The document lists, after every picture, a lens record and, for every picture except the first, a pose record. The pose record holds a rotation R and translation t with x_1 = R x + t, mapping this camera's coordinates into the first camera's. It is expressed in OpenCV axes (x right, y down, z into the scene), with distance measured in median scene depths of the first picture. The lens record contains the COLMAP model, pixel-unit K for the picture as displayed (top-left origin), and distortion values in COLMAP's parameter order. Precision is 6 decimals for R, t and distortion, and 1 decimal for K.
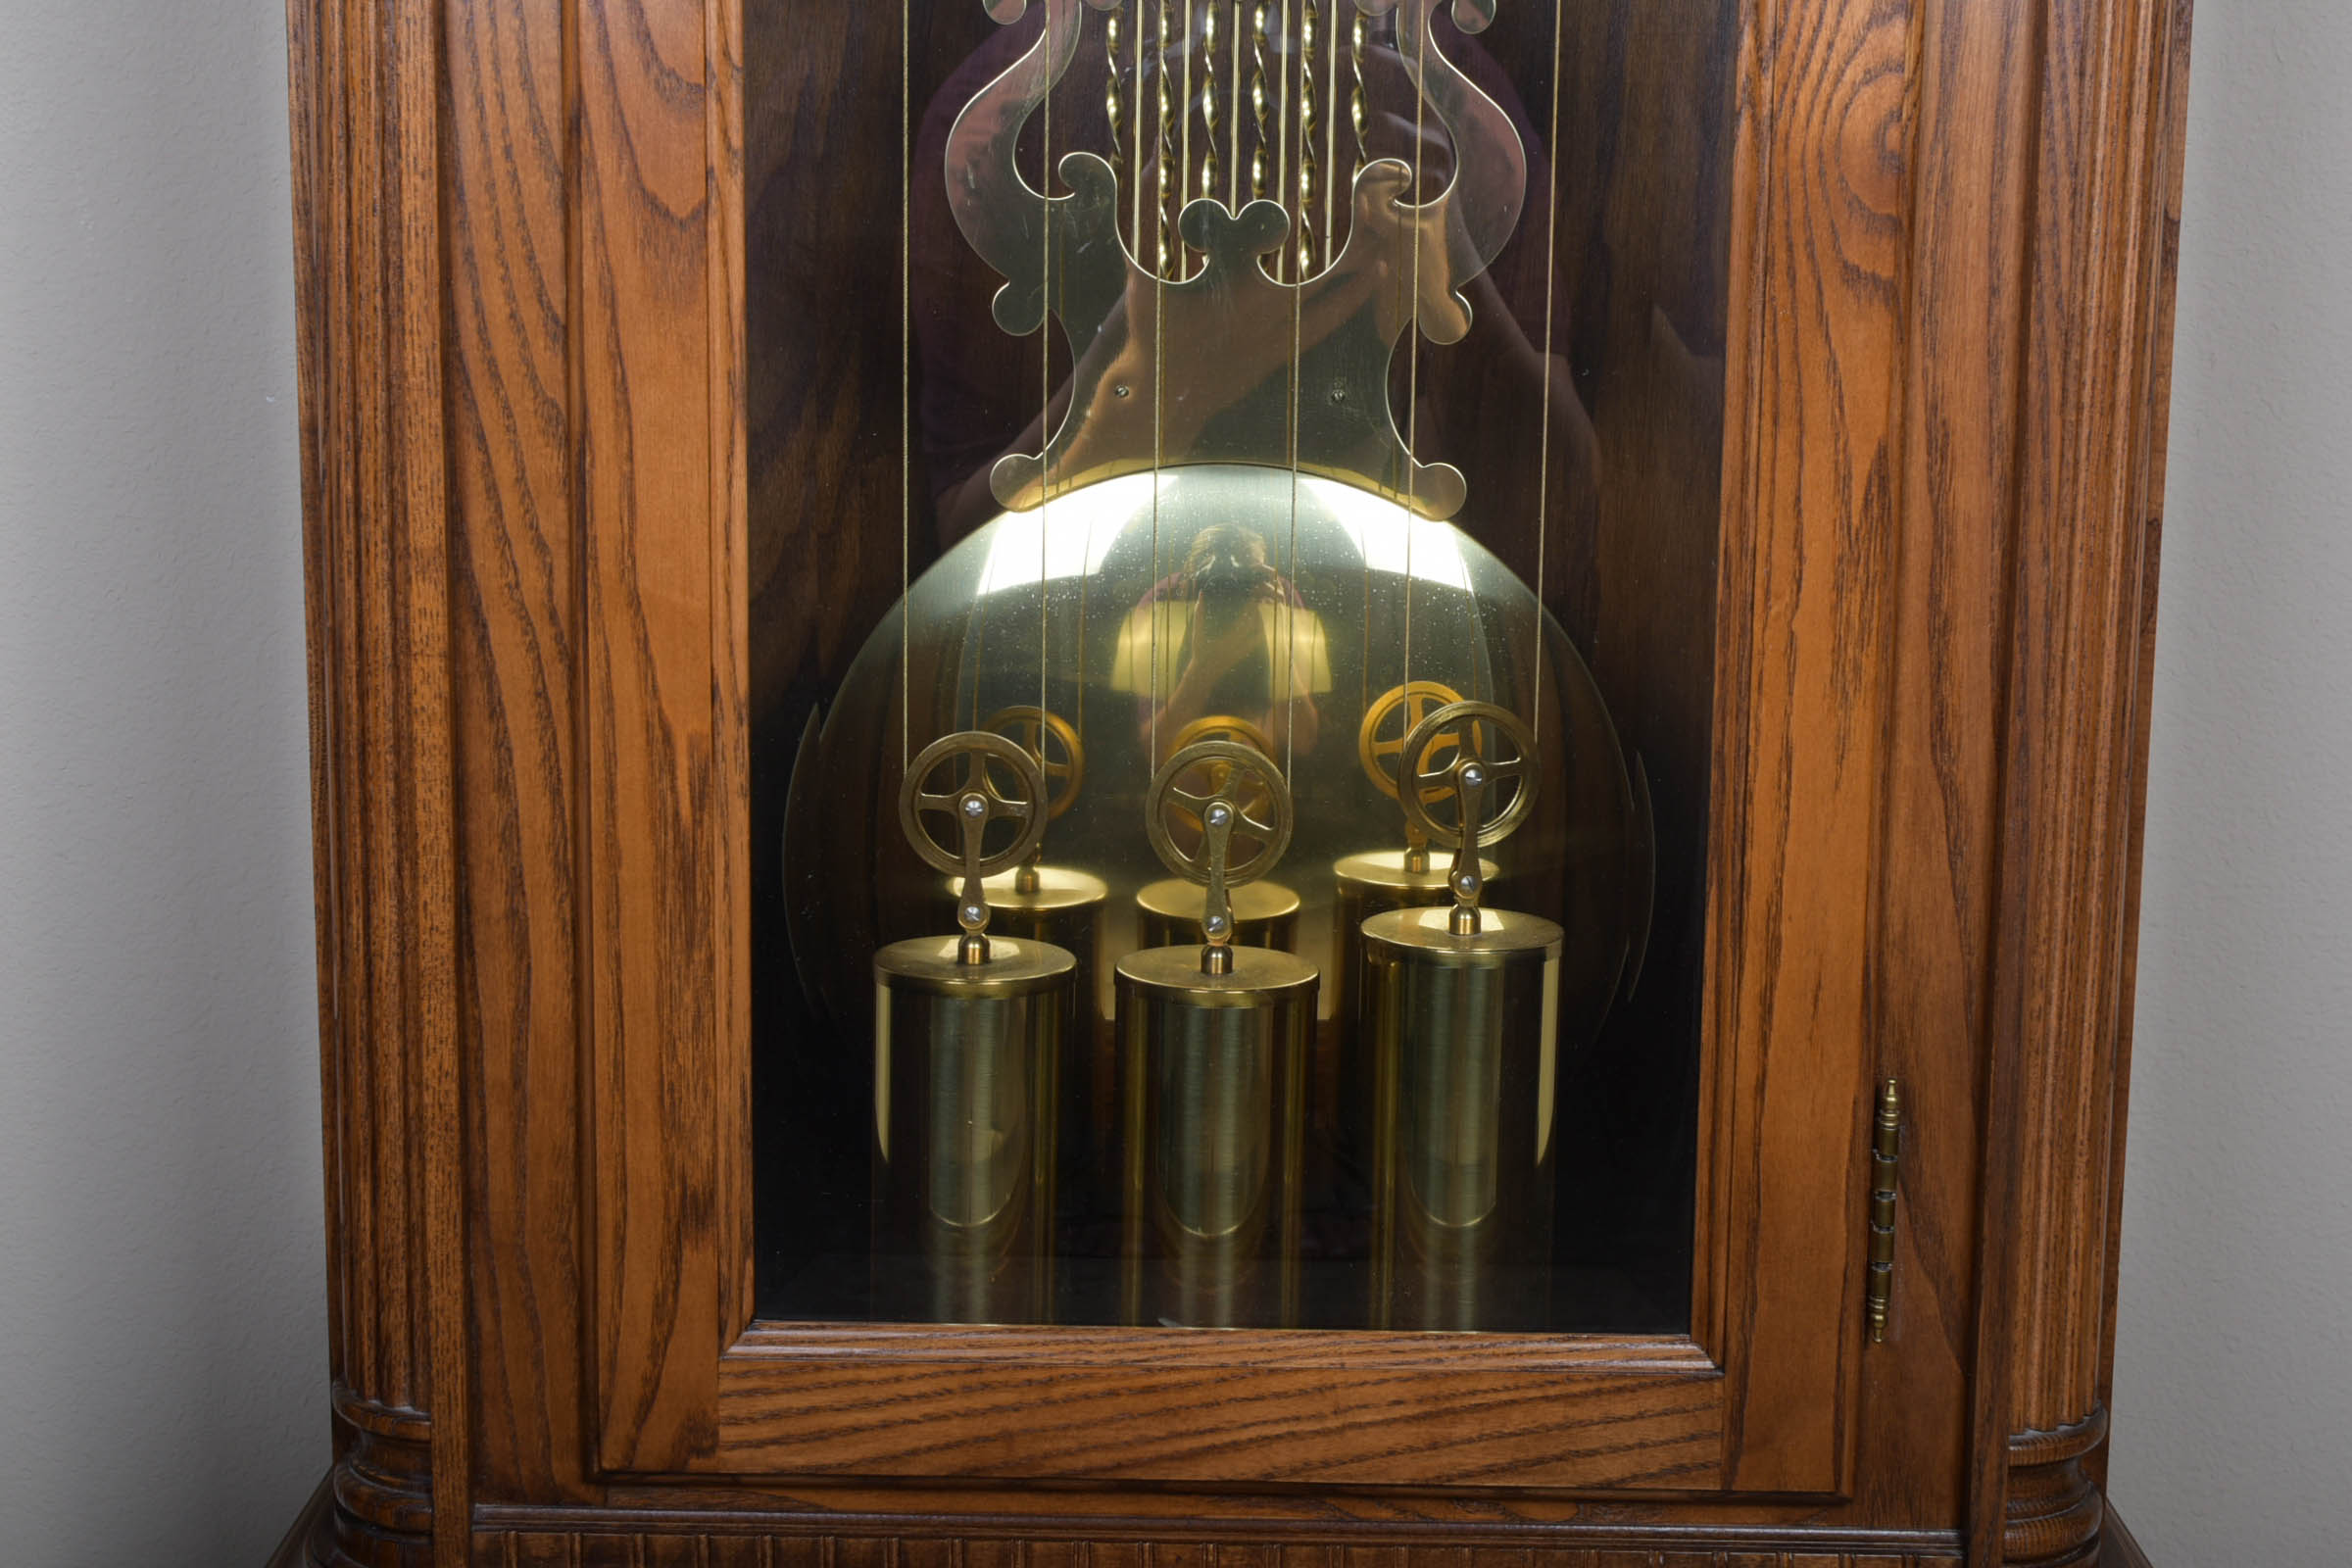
lens RADIAL K [[3609.3, 0, 1177.7], [0, 3609.3, 772.4], [0, 0, 1]] dist [0.004195, 0.000000]
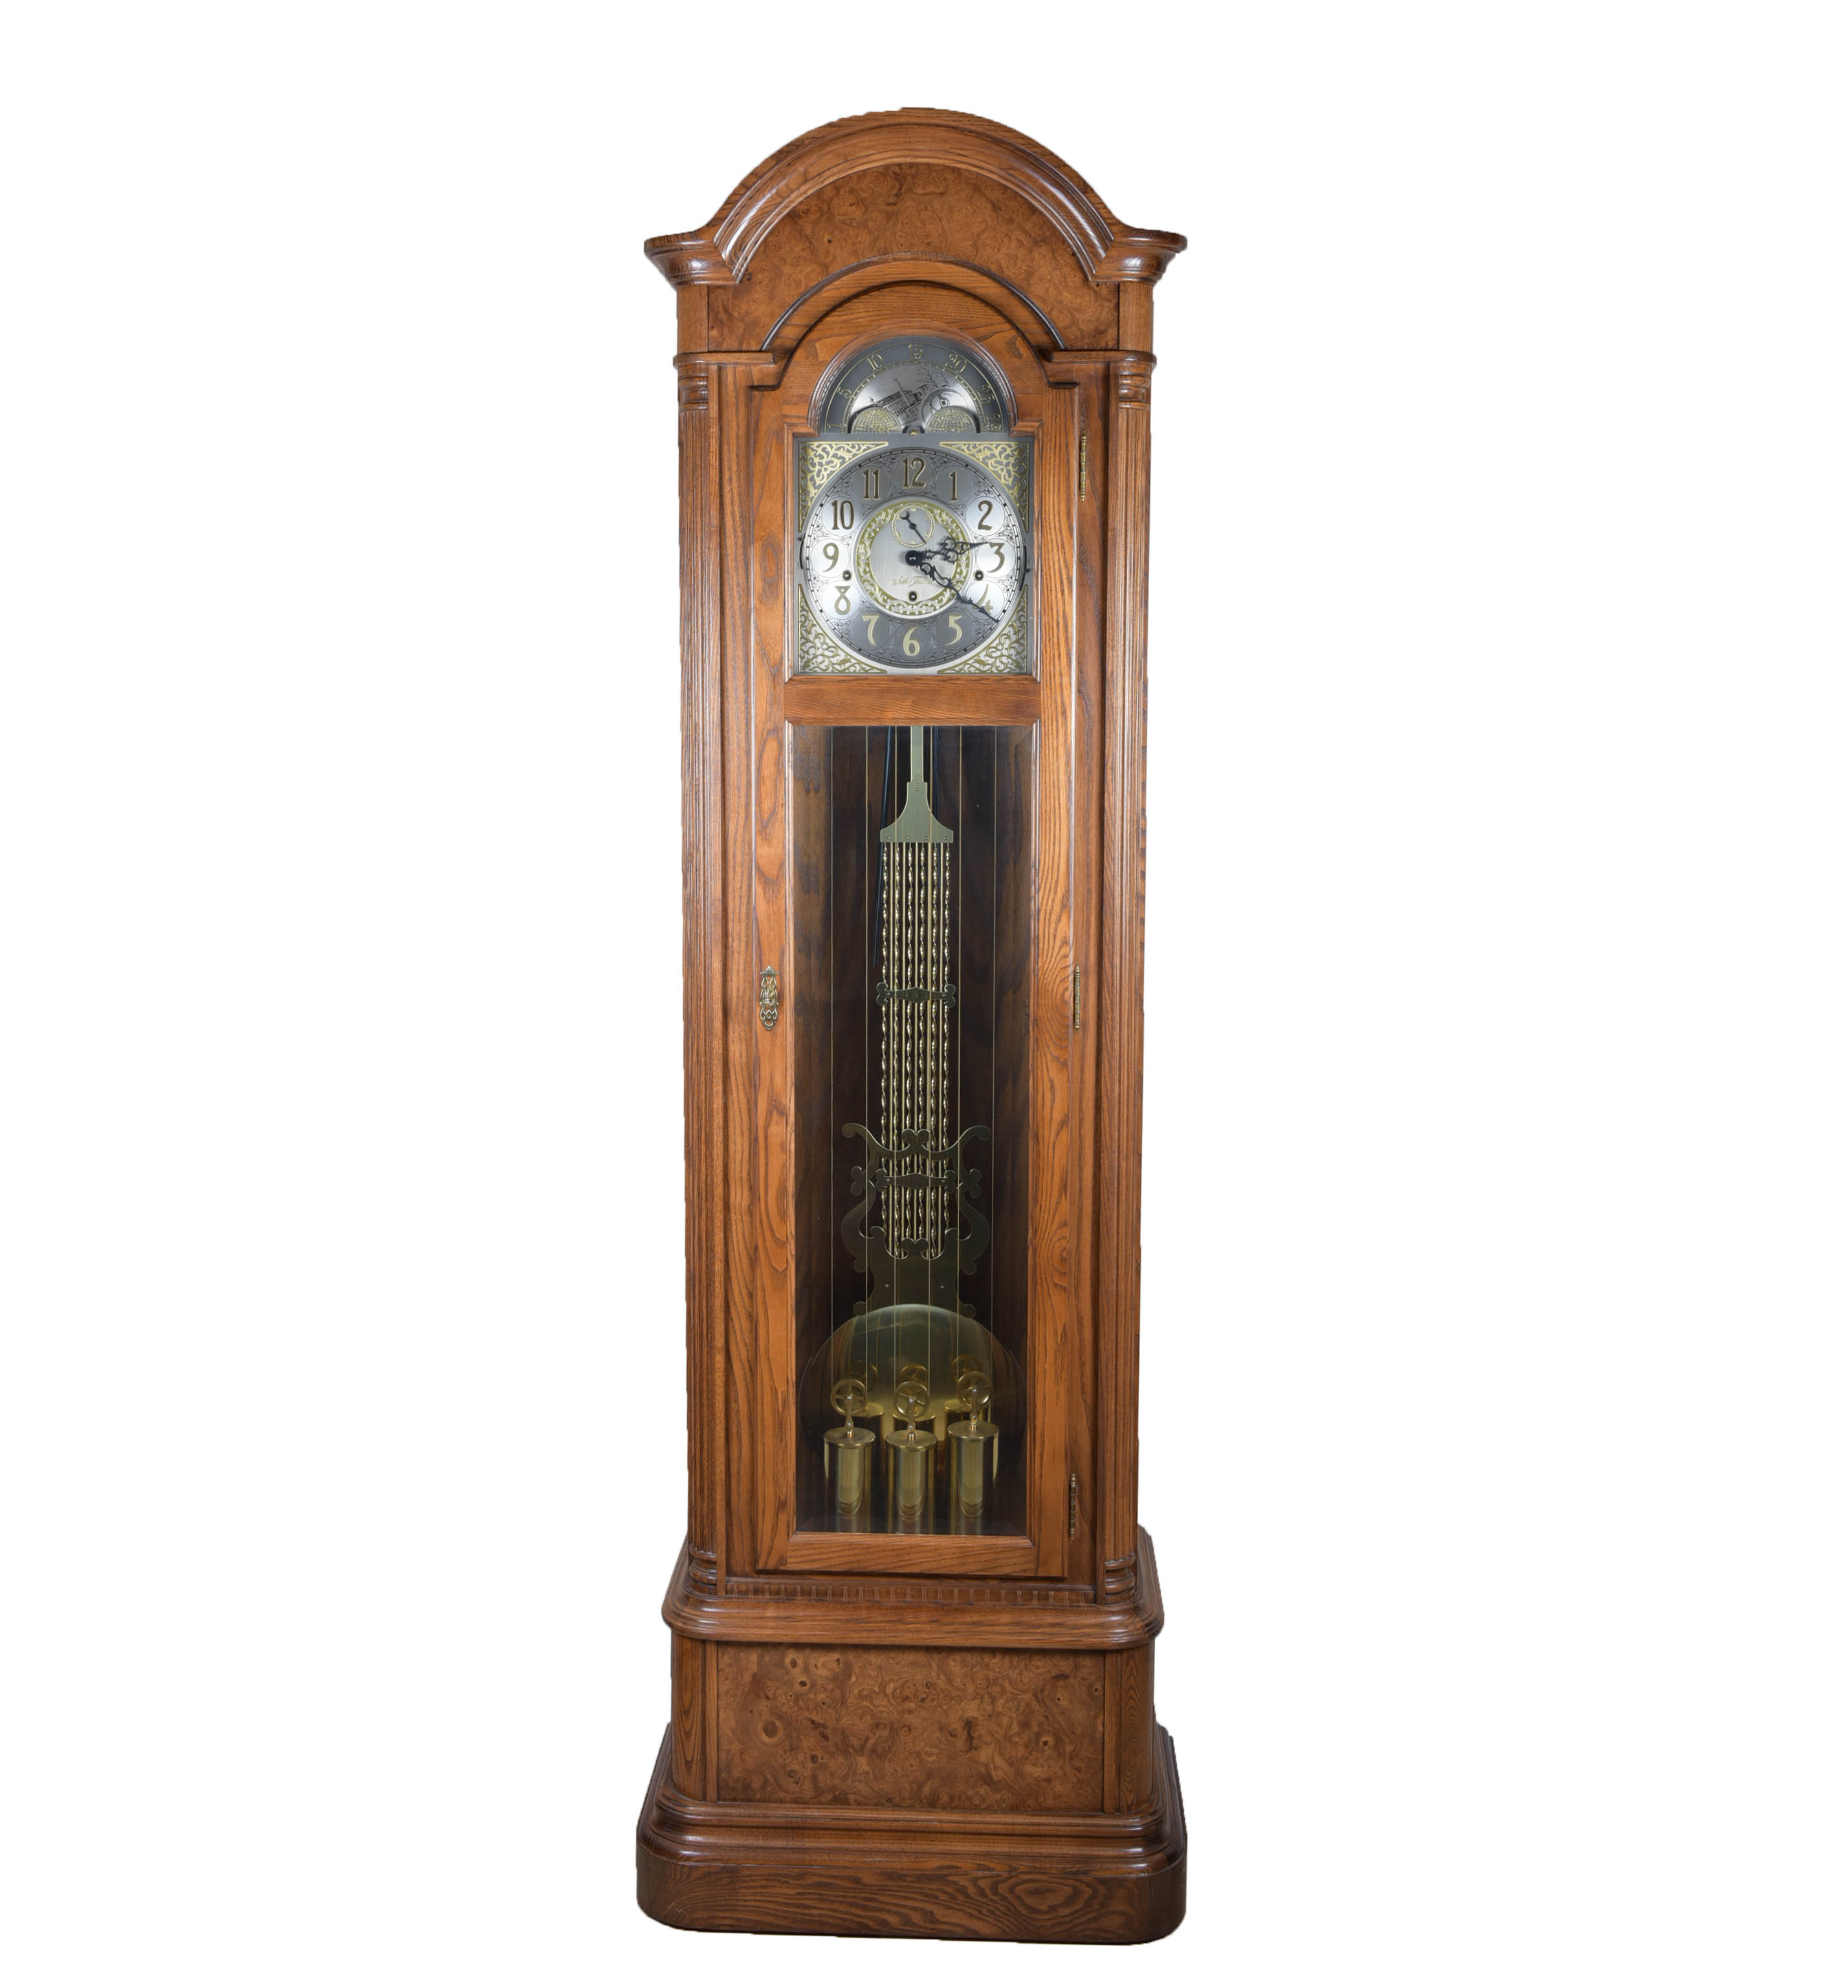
lens RADIAL K [[2334.2, 0, 877.5], [0, 2334.2, 896.1], [0, 0, 1]] dist [0.009198, 0.000000]
pose [[0.999055, -0.007209, -0.042871, 0.094079], [0.004507, 0.998016, -0.062803, -0.404840], [0.043238, 0.062550, 0.997105, -1.695717]]
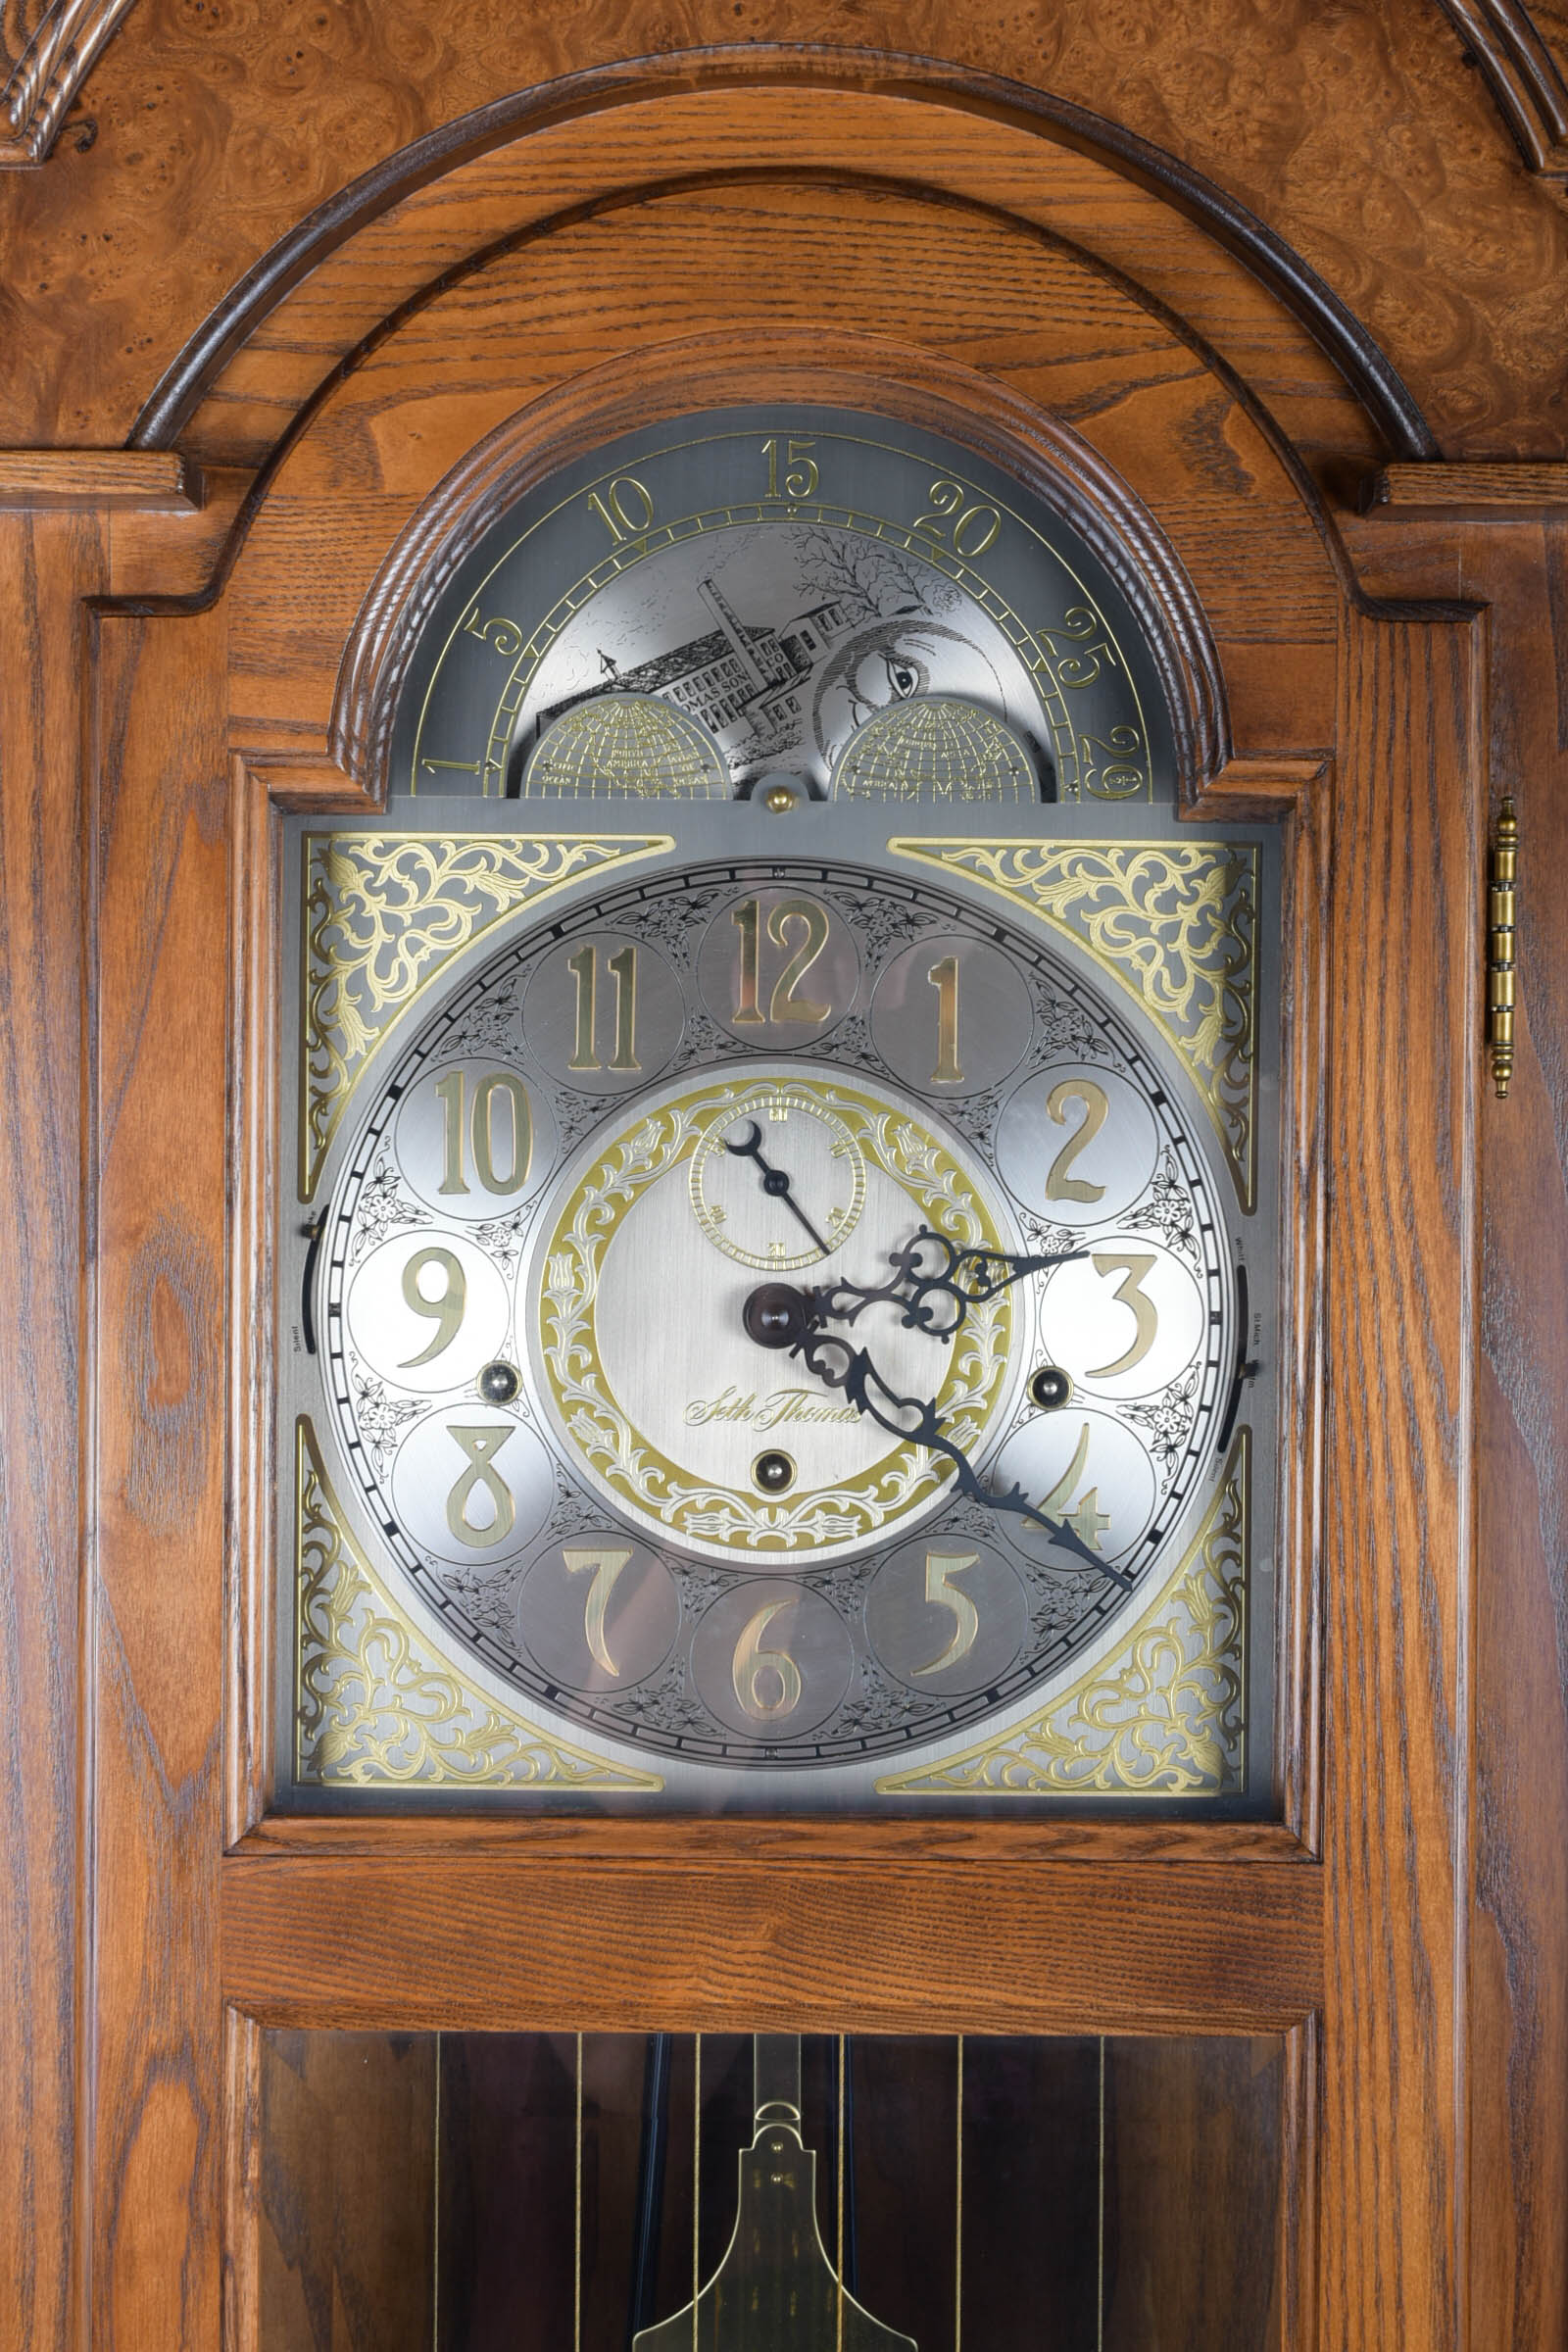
lens RADIAL K [[3609.3, 0, 775.3], [0, 3609.3, 1175.0], [0, 0, 1]] dist [0.004195, 0.000000]
pose [[0.999989, -0.004409, -0.001321, 0.026556], [0.004168, 0.989156, -0.146808, -0.836208], [0.001954, 0.146801, 0.989164, -0.093540]]
